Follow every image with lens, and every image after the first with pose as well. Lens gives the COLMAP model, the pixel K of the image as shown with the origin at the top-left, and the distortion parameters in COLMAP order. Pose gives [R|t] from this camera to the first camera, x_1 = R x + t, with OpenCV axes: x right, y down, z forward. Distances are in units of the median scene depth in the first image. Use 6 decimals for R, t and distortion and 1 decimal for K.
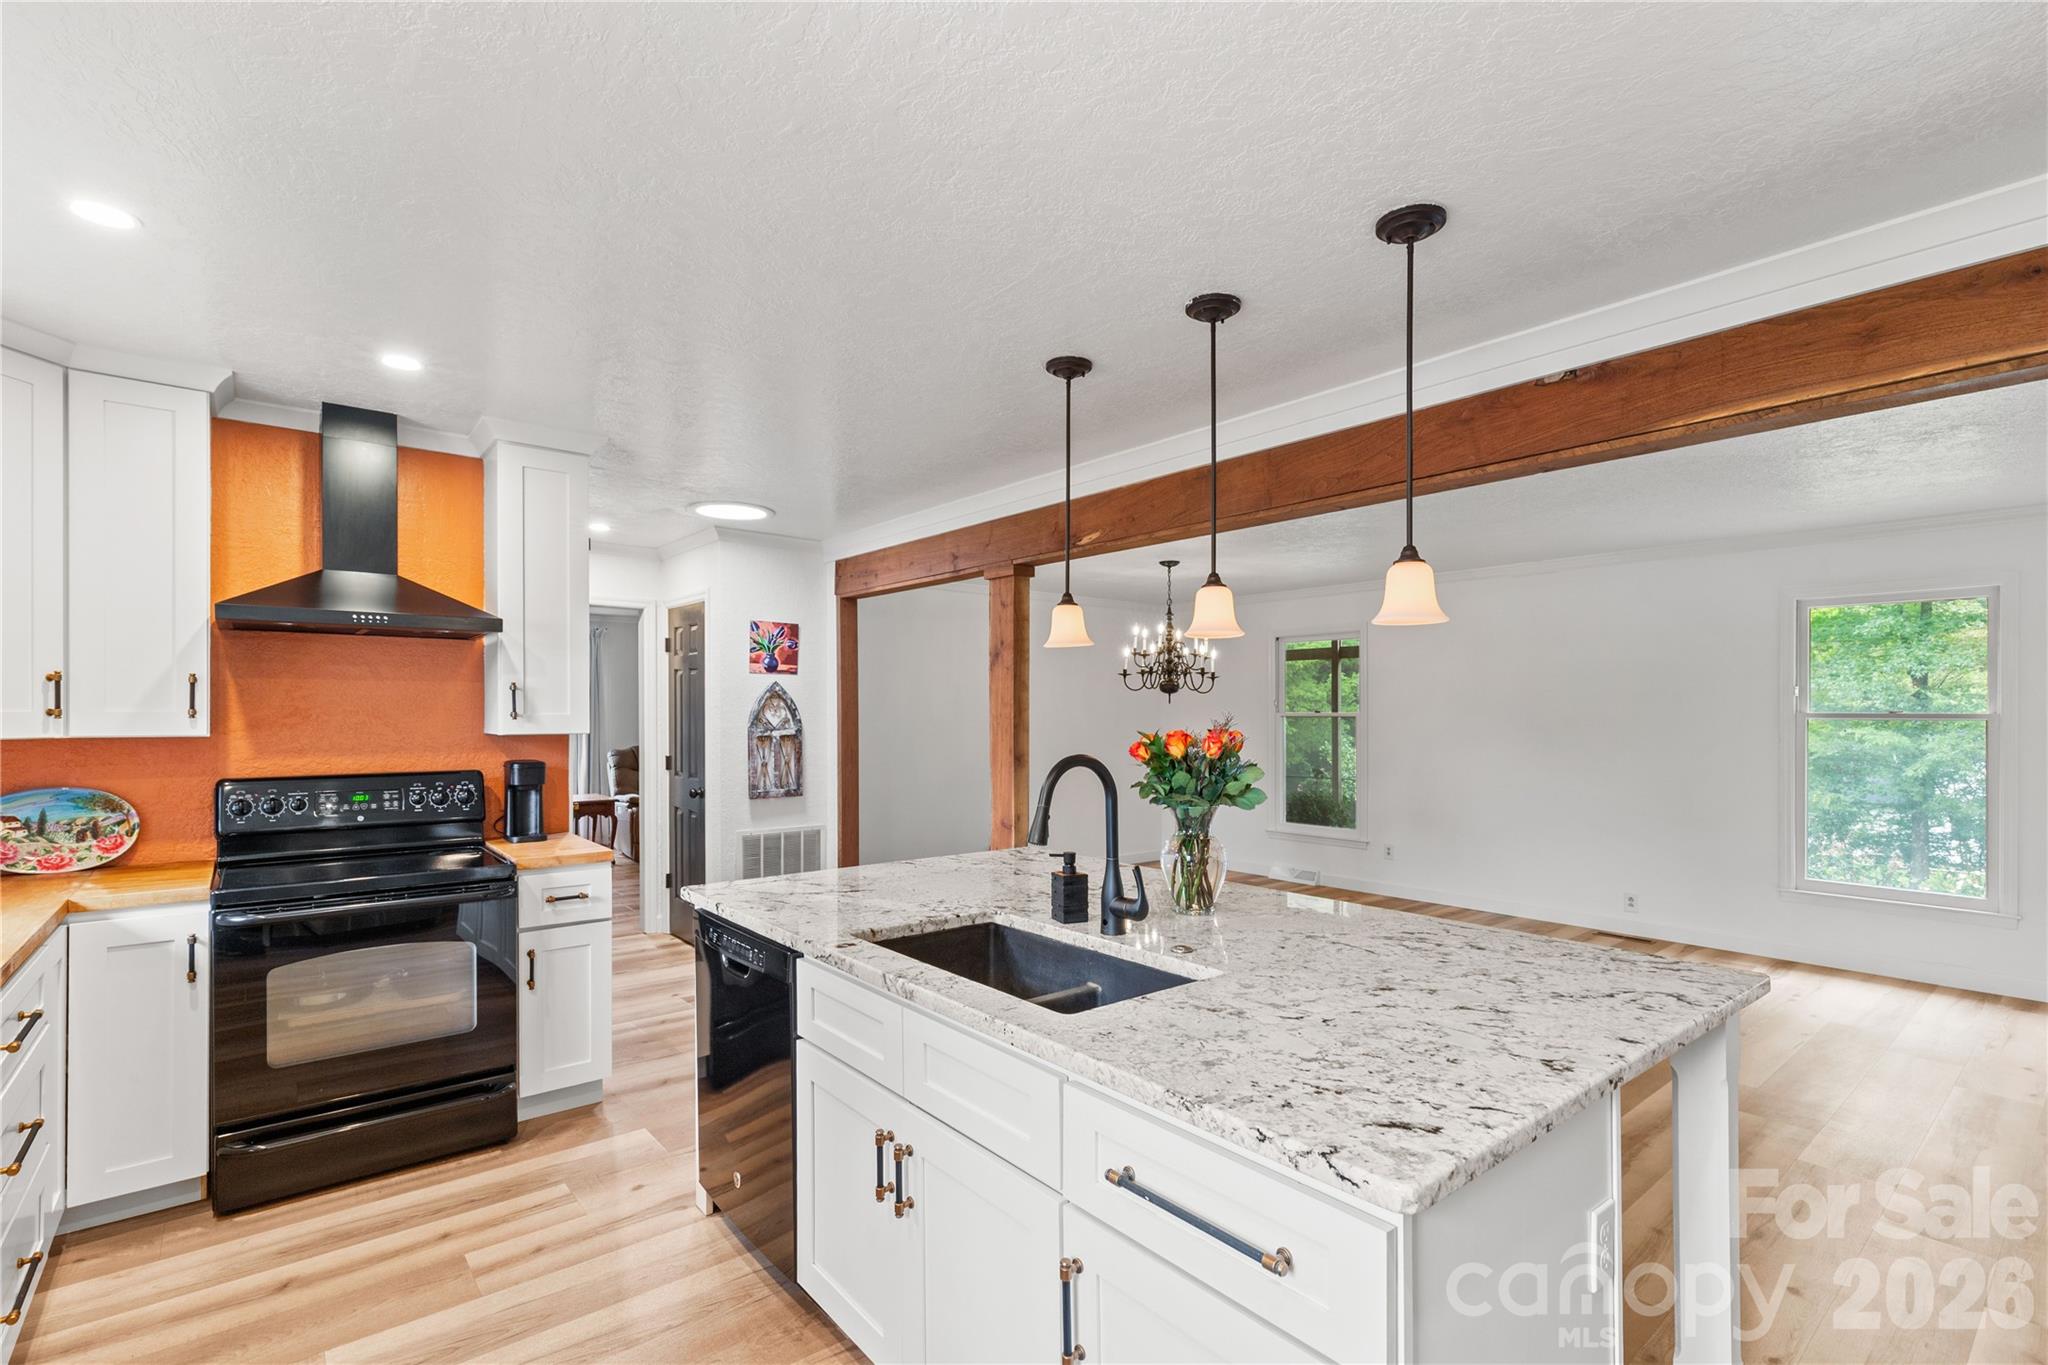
lens RADIAL K [[945.6, 0, 1020.8], [0, 945.6, 726.8], [0, 0, 1]] dist [0.003712, -0.000561]
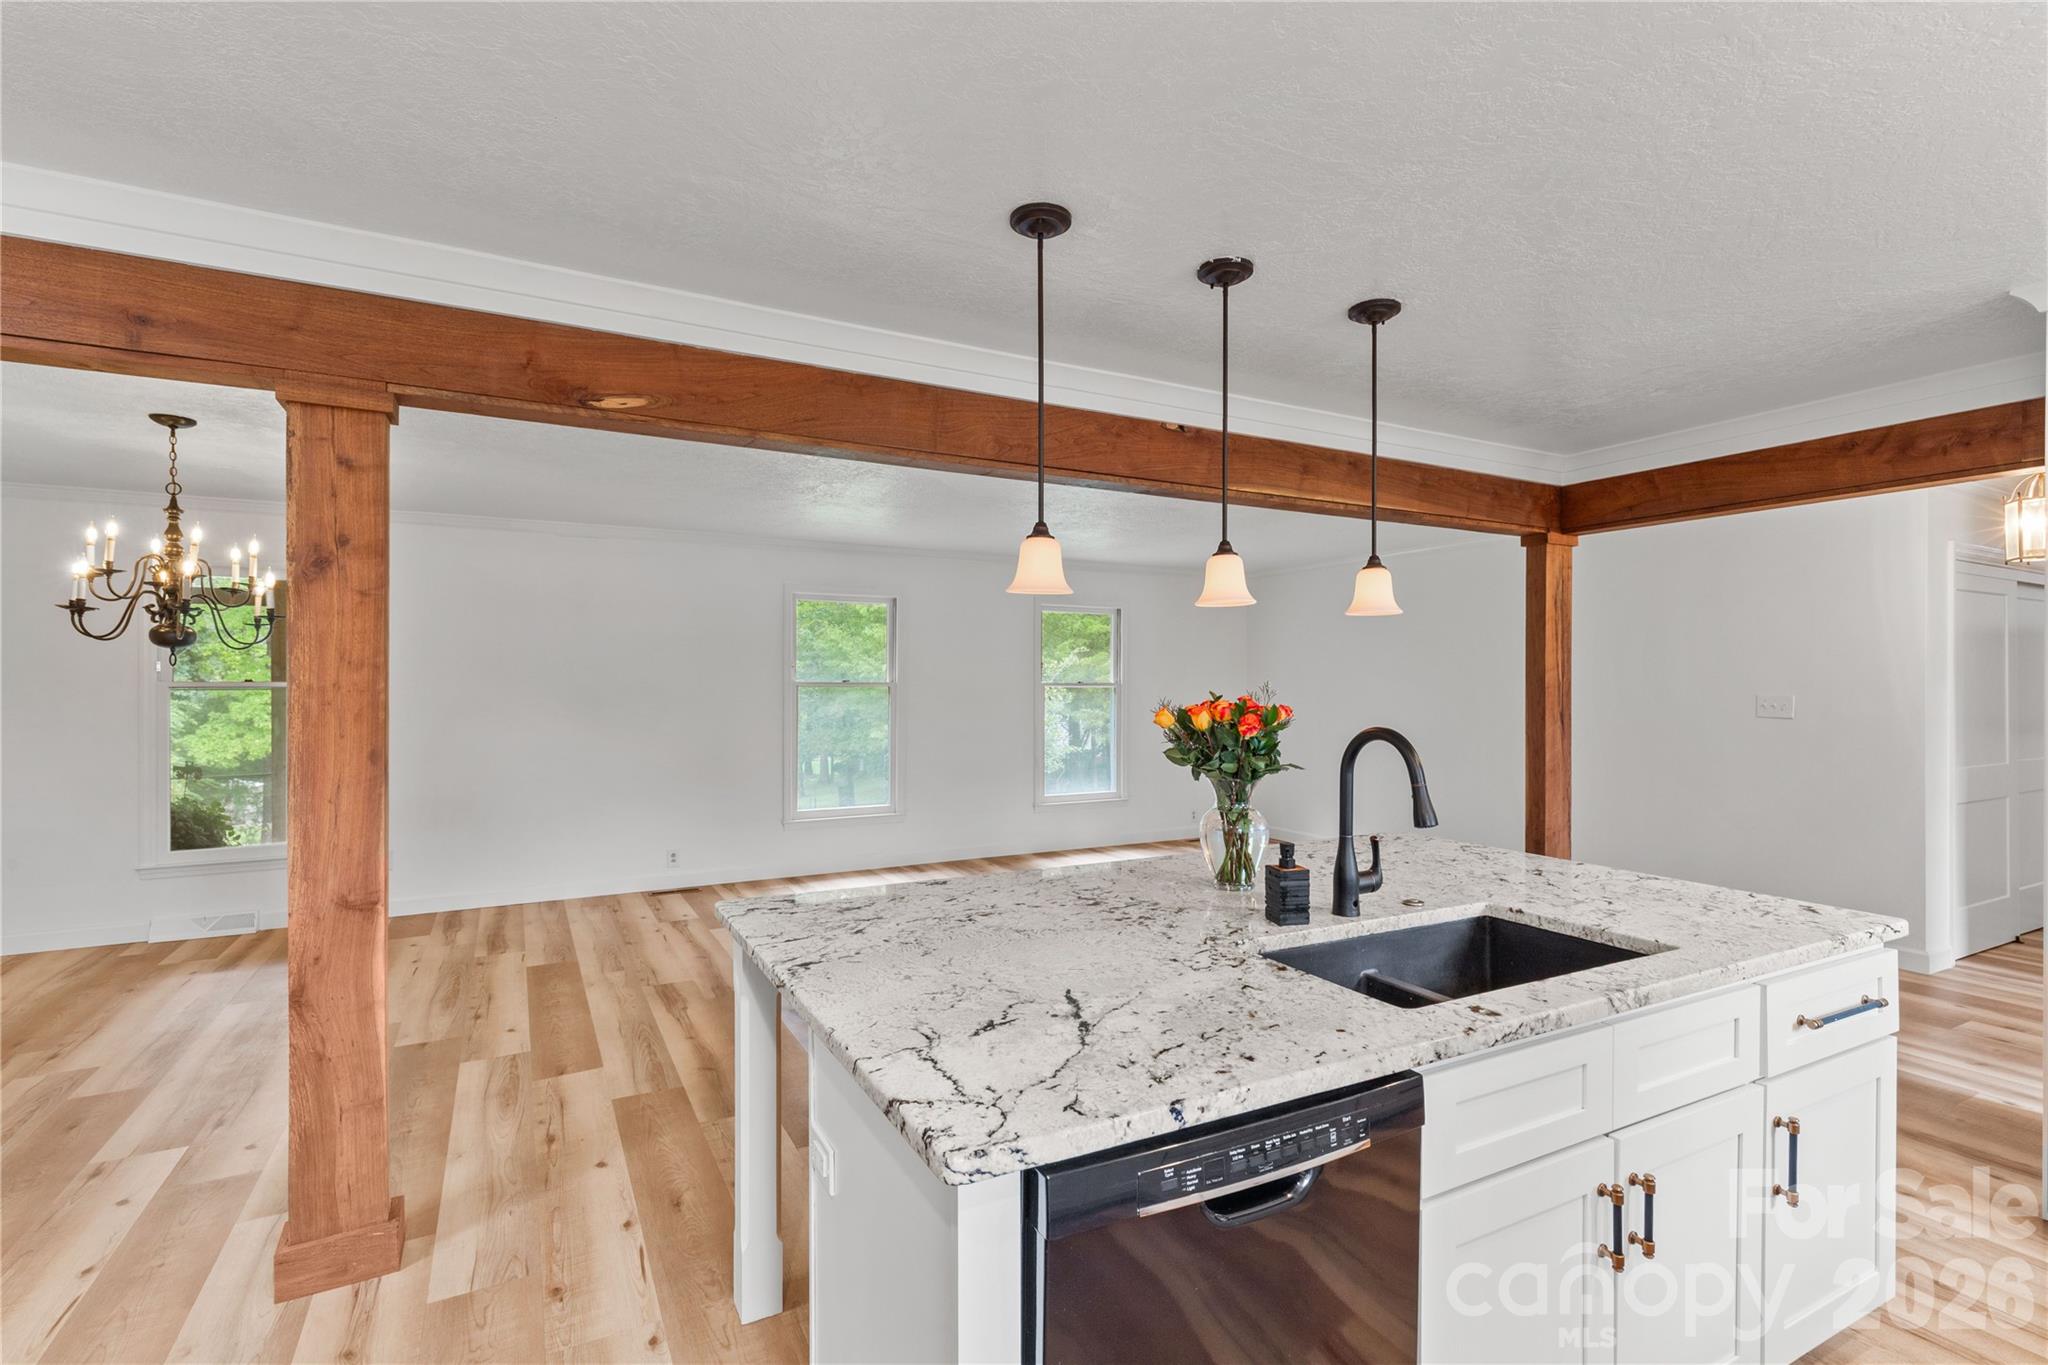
lens RADIAL K [[945.6, 0, 1019.2], [0, 945.6, 671.7], [0, 0, 1]] dist [0.003712, -0.000561]
pose [[0.193830, 0.010347, 0.980981, -0.802885], [0.012963, 0.999830, -0.013107, -0.015380], [-0.980950, 0.015257, 0.193663, 1.013144]]
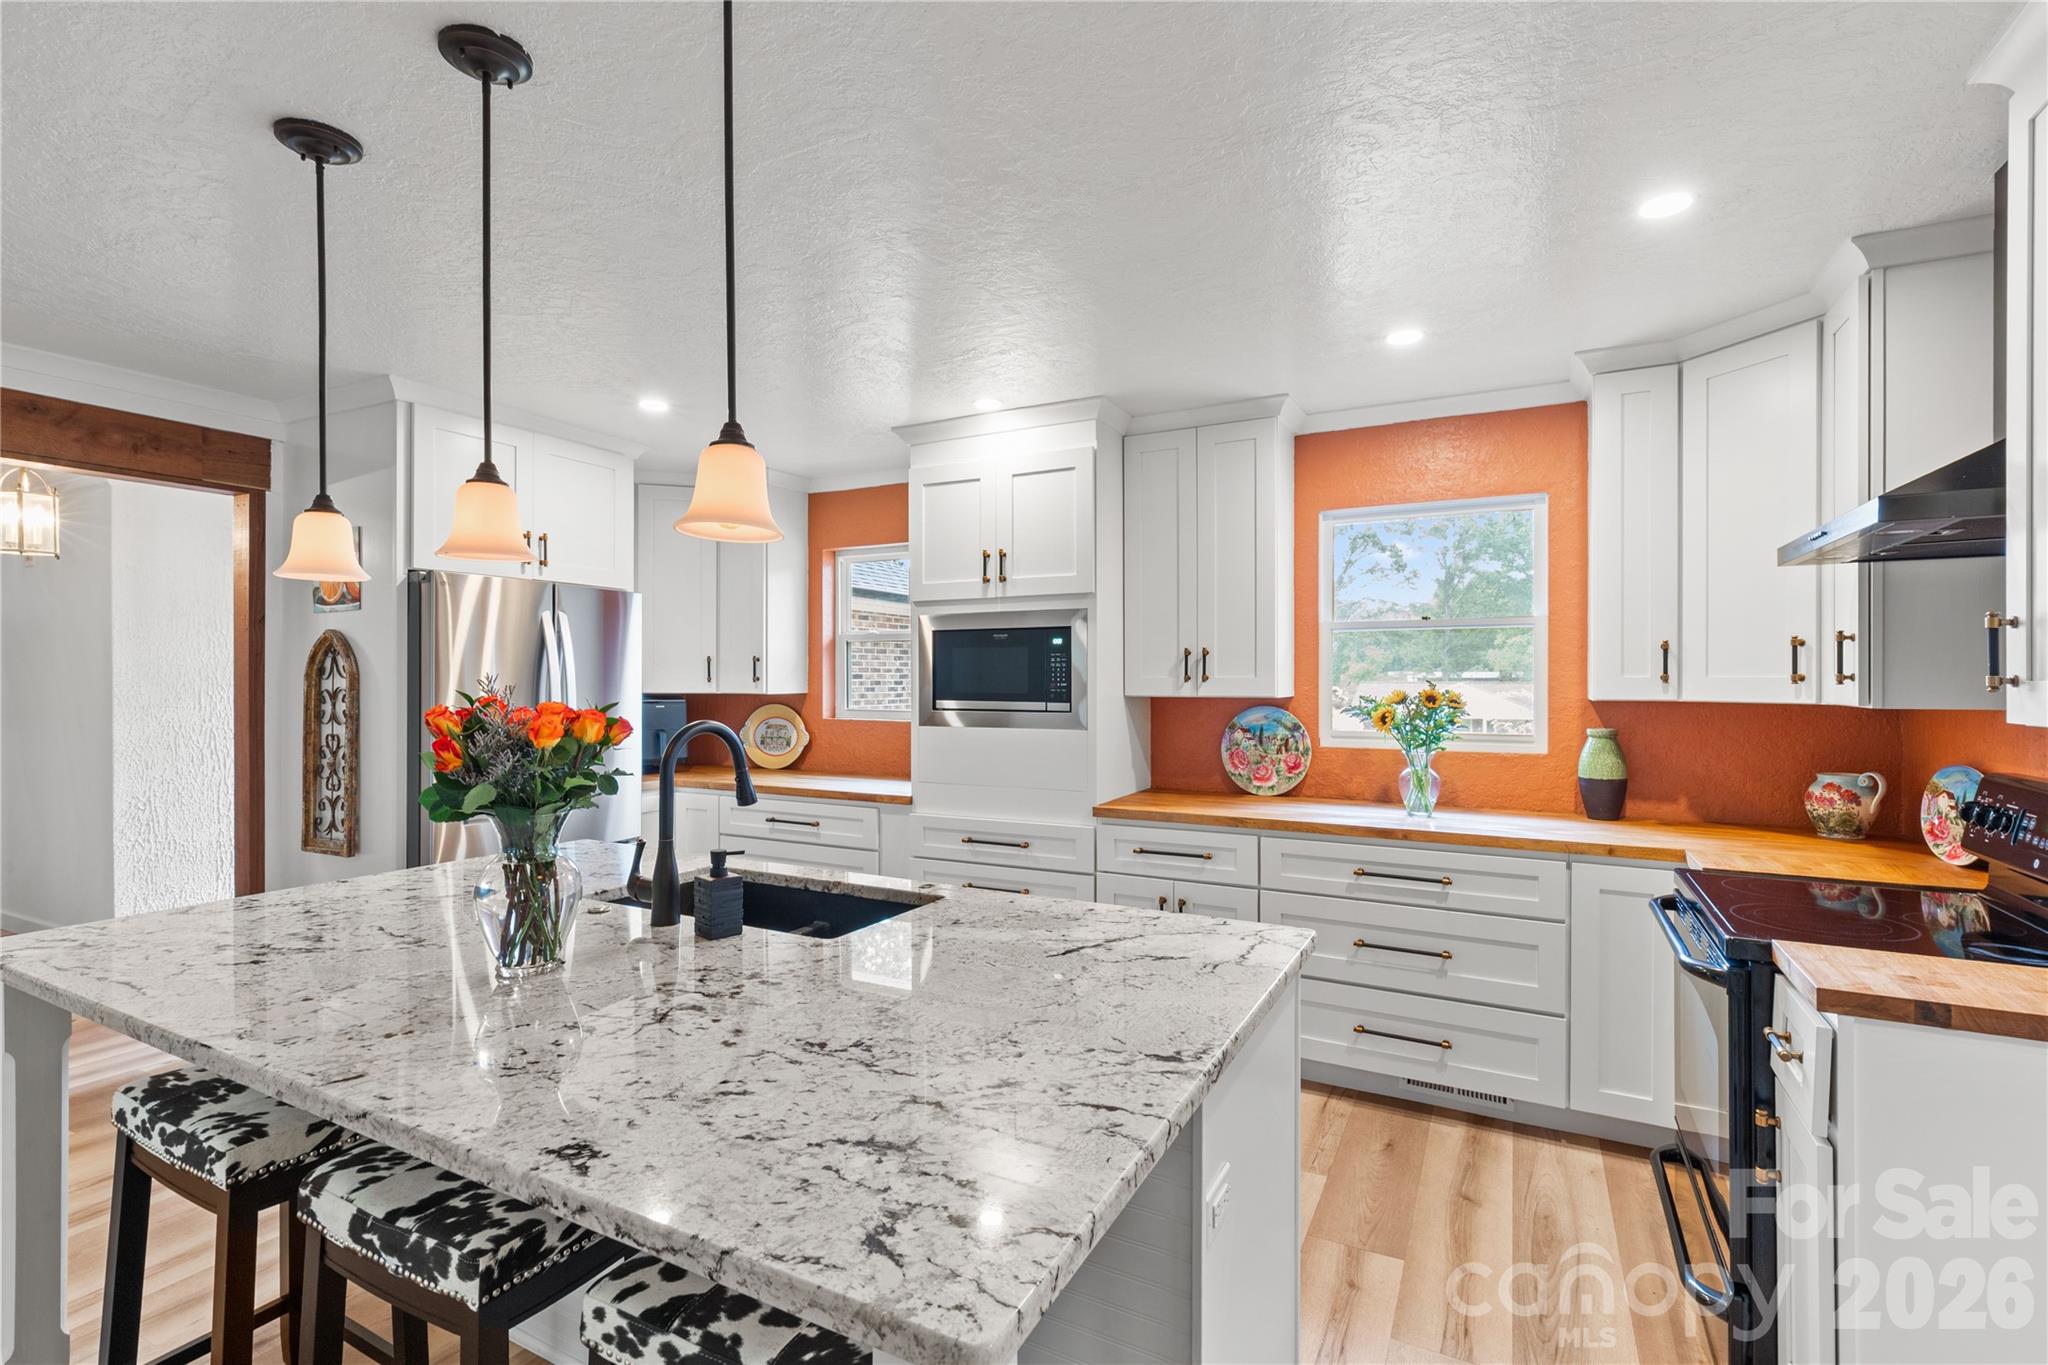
lens RADIAL K [[945.6, 0, 1020.1], [0, 945.6, 677.3], [0, 0, 1]] dist [0.003712, -0.000561]
pose [[-0.920462, -0.001793, -0.390828, 0.127835], [-0.006969, 0.999906, 0.011825, -0.023984], [0.390770, 0.013608, -0.920388, 1.744370]]
